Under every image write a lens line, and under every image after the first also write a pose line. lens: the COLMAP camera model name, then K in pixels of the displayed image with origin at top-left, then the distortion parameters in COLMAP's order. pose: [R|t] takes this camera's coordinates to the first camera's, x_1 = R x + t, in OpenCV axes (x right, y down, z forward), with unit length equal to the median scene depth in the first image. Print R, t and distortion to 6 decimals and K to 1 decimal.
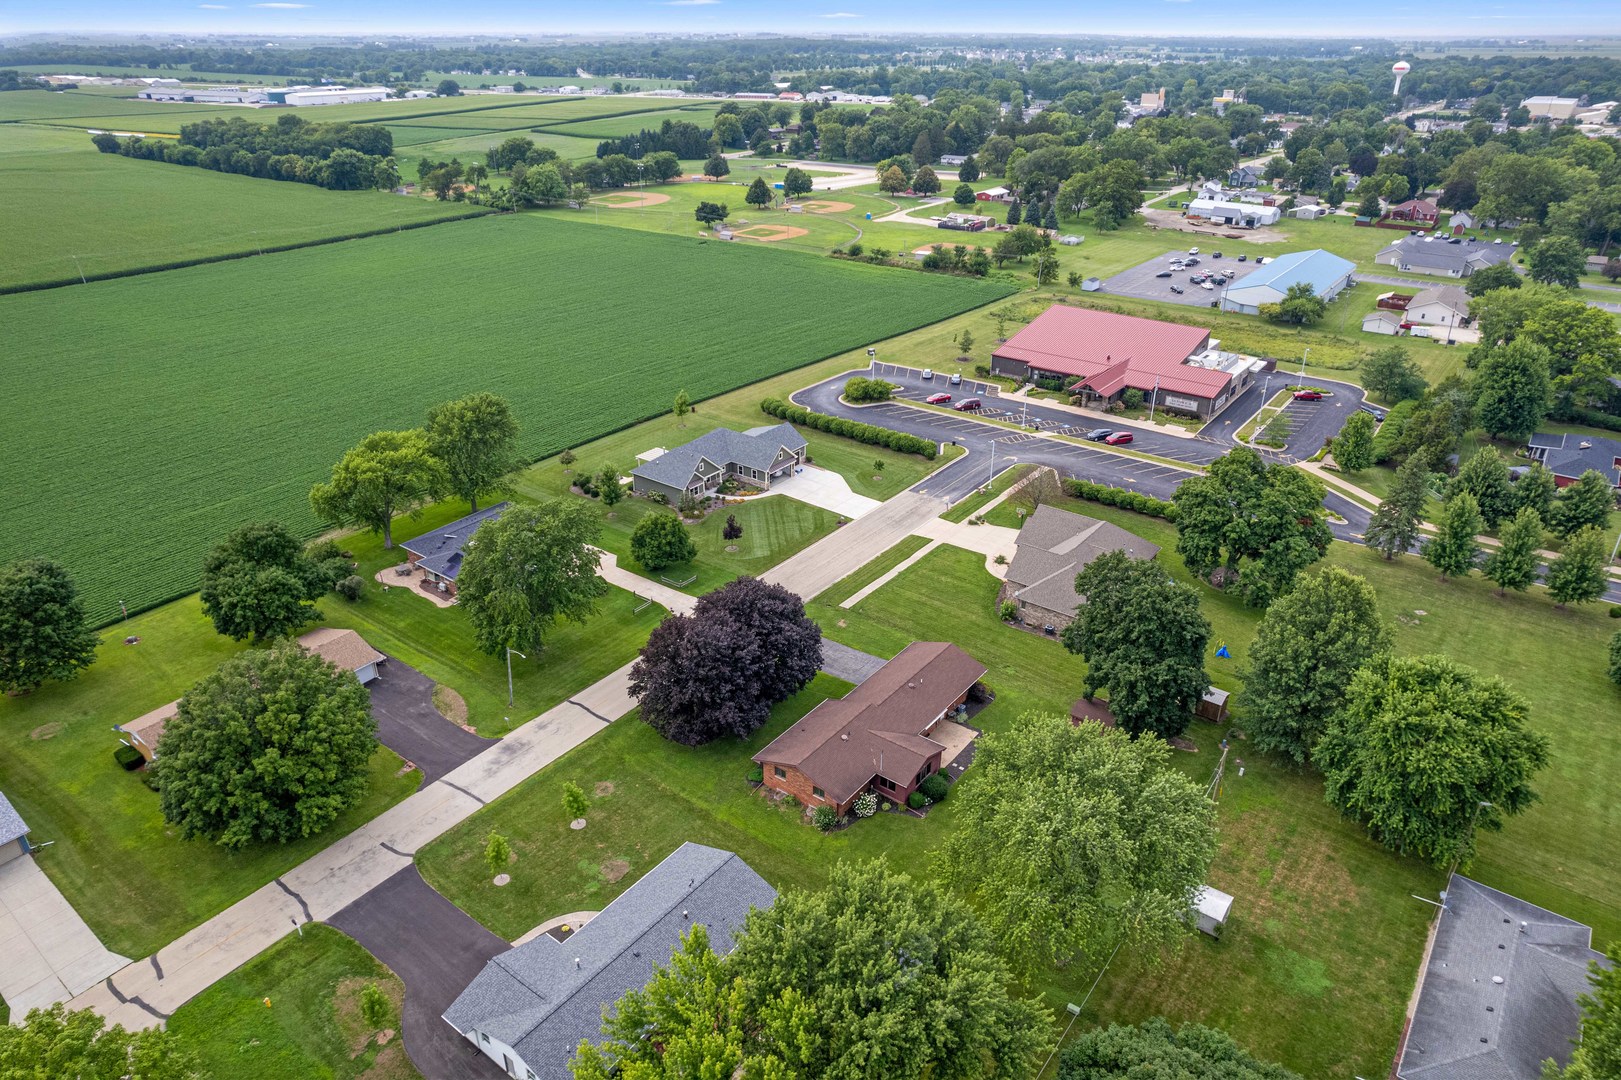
lens RADIAL K [[1028.8, 0, 830.3], [0, 1028.8, 541.5], [0, 0, 1]] dist [-0.092575, 0.077317]
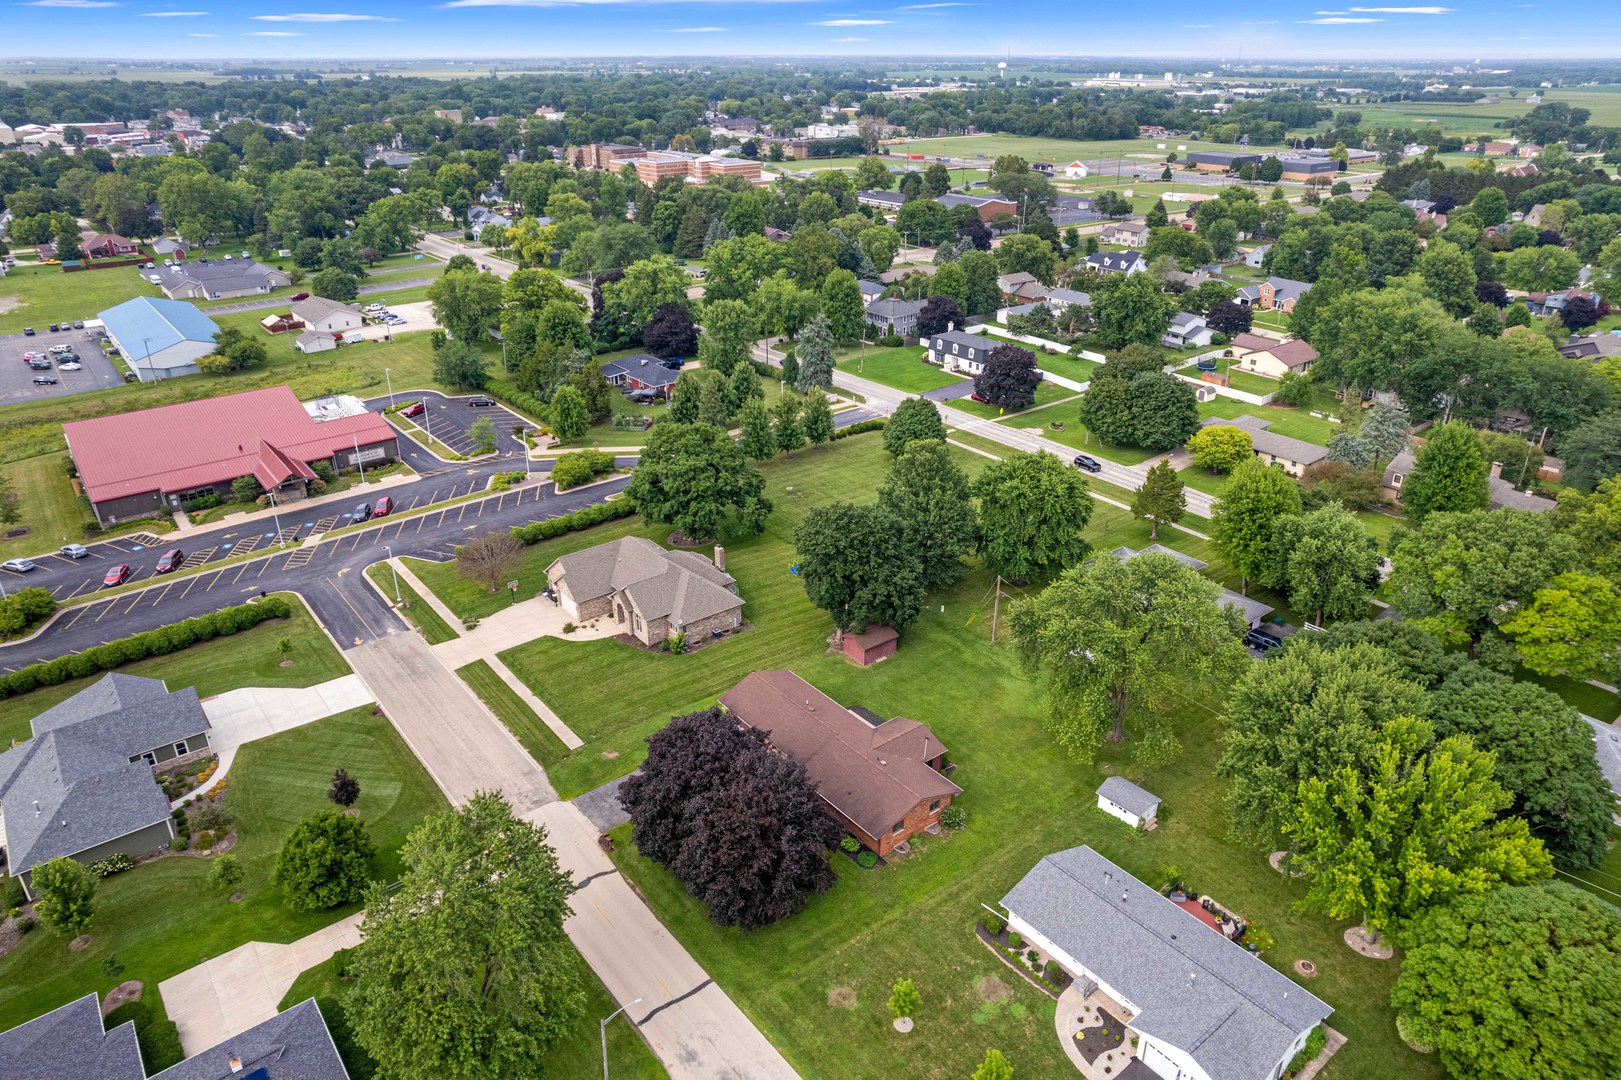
lens RADIAL K [[1028.8, 0, 830.3], [0, 1028.8, 541.5], [0, 0, 1]] dist [-0.092575, 0.077317]
pose [[0.248361, -0.417133, 0.874252, -0.374336], [0.433281, 0.855049, 0.284882, -0.142991], [-0.866363, 0.308044, 0.393096, 0.284265]]
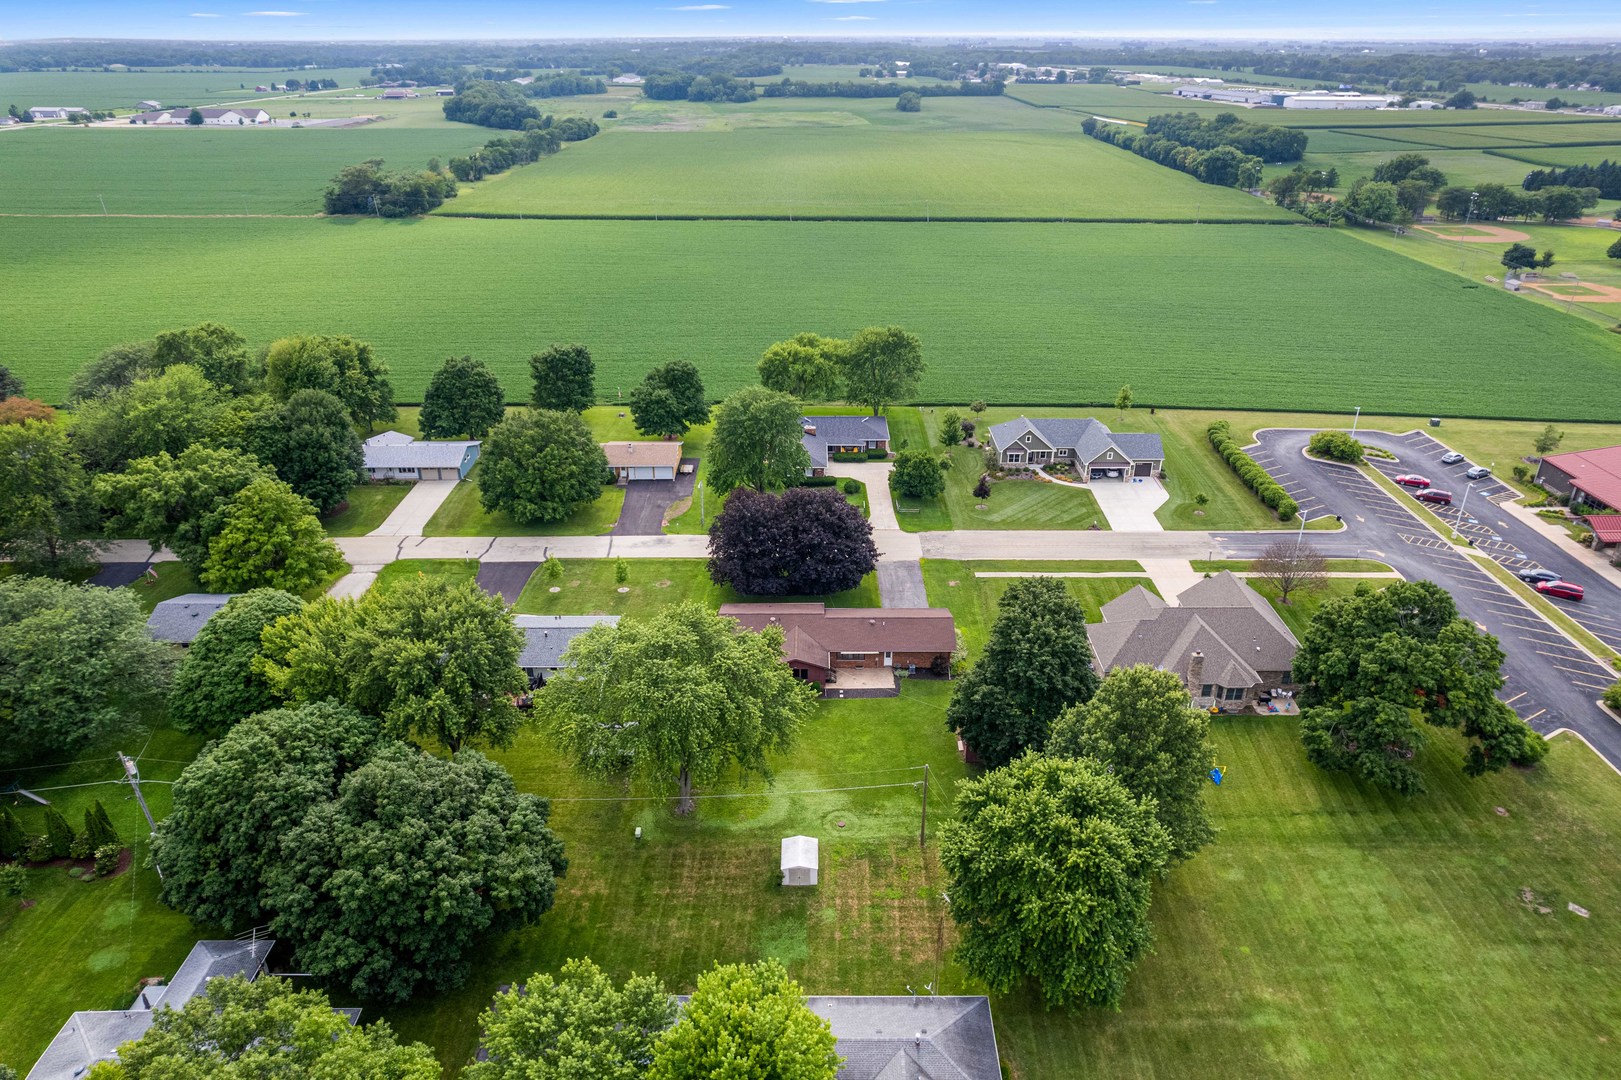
lens RADIAL K [[1028.8, 0, 830.3], [0, 1028.8, 541.5], [0, 0, 1]] dist [-0.092575, 0.077317]
pose [[0.601474, 0.353949, -0.716204, 0.428092], [-0.357758, 0.920916, 0.154670, -0.050165], [0.714310, 0.163198, 0.680535, 0.103872]]
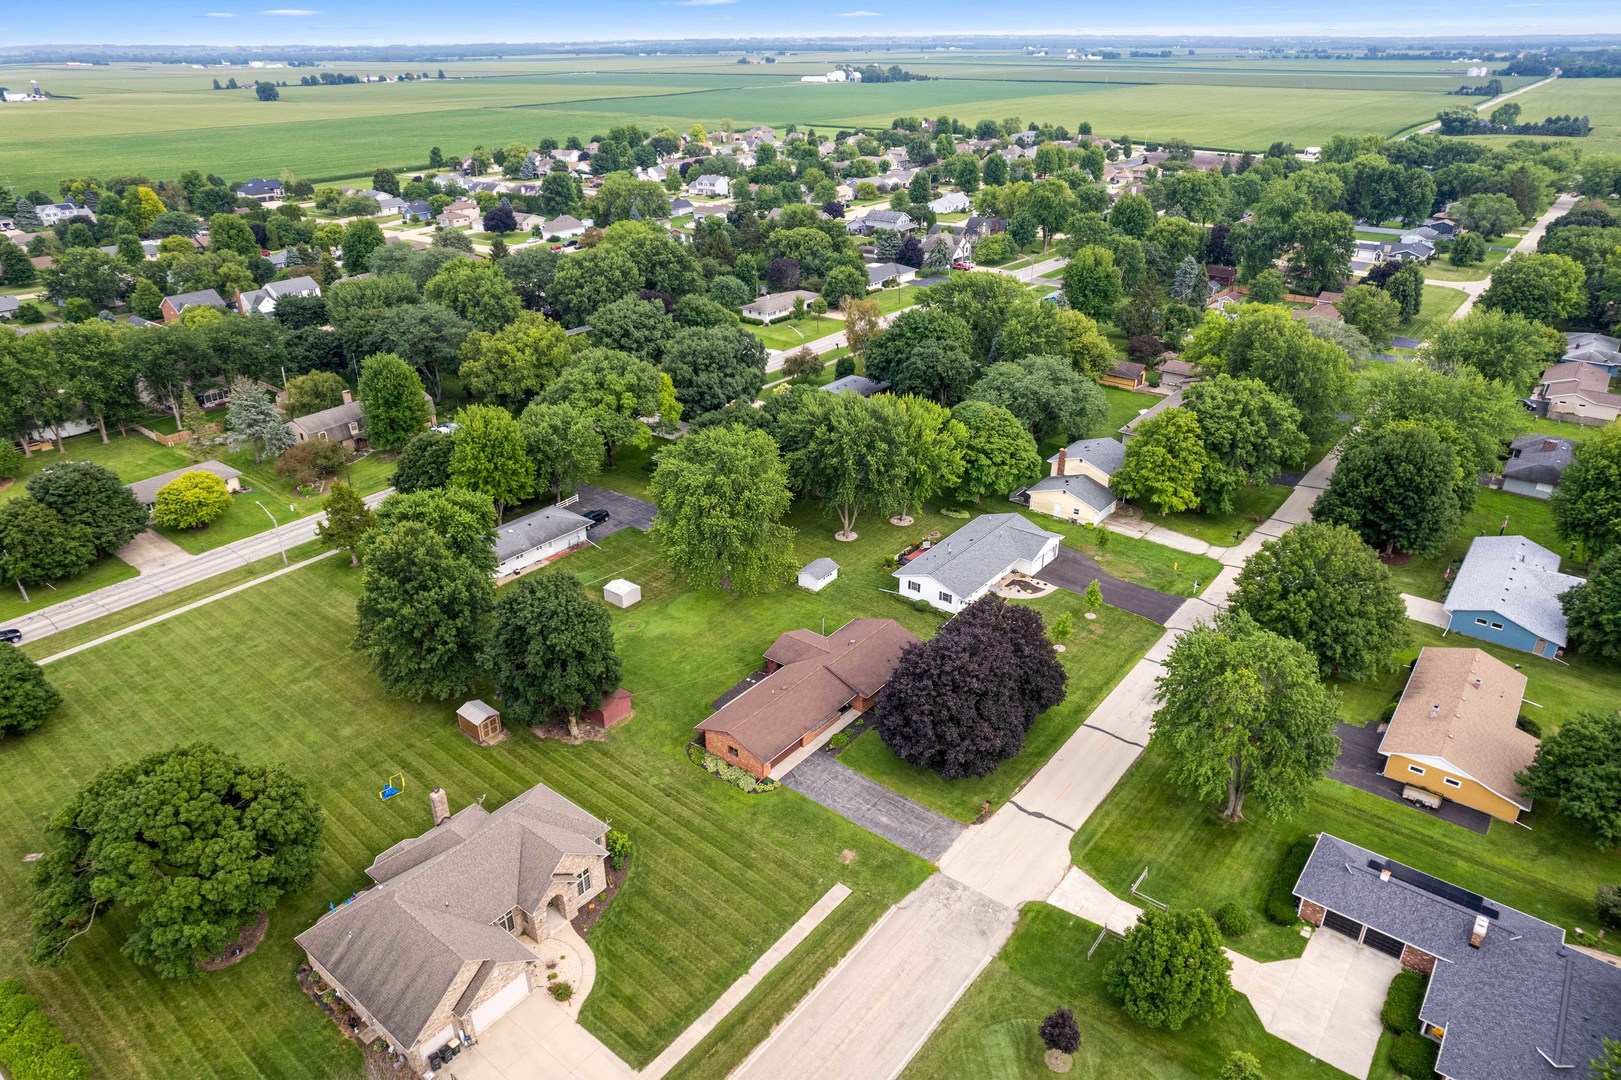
lens RADIAL K [[1028.8, 0, 830.3], [0, 1028.8, 541.5], [0, 0, 1]] dist [-0.092575, 0.077317]
pose [[-0.999517, -0.005222, 0.030623, 0.002099], [0.021224, 0.605054, 0.795901, -0.388570], [-0.022685, 0.796167, -0.604651, 0.779551]]
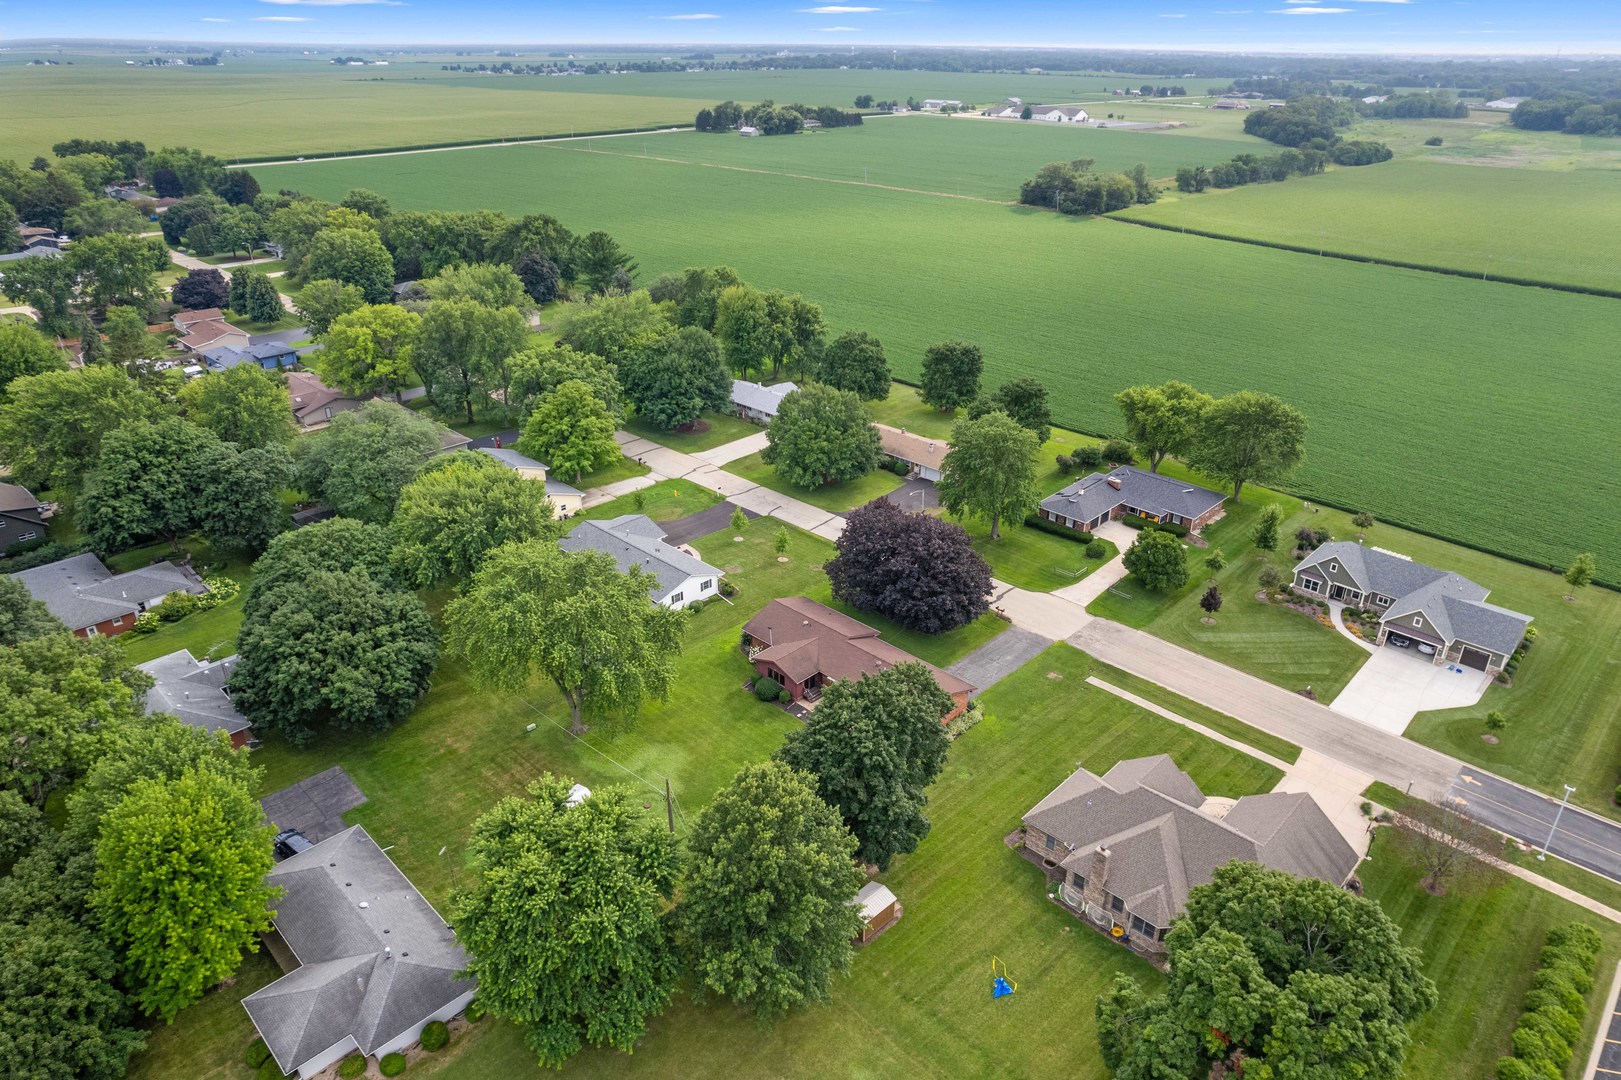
lens RADIAL K [[1028.8, 0, 830.3], [0, 1028.8, 541.5], [0, 0, 1]] dist [-0.092575, 0.077317]
pose [[-0.127689, 0.432261, -0.892662, 0.503898], [-0.451034, 0.776273, 0.440418, -0.205415], [0.883325, 0.458858, 0.095843, 0.418930]]
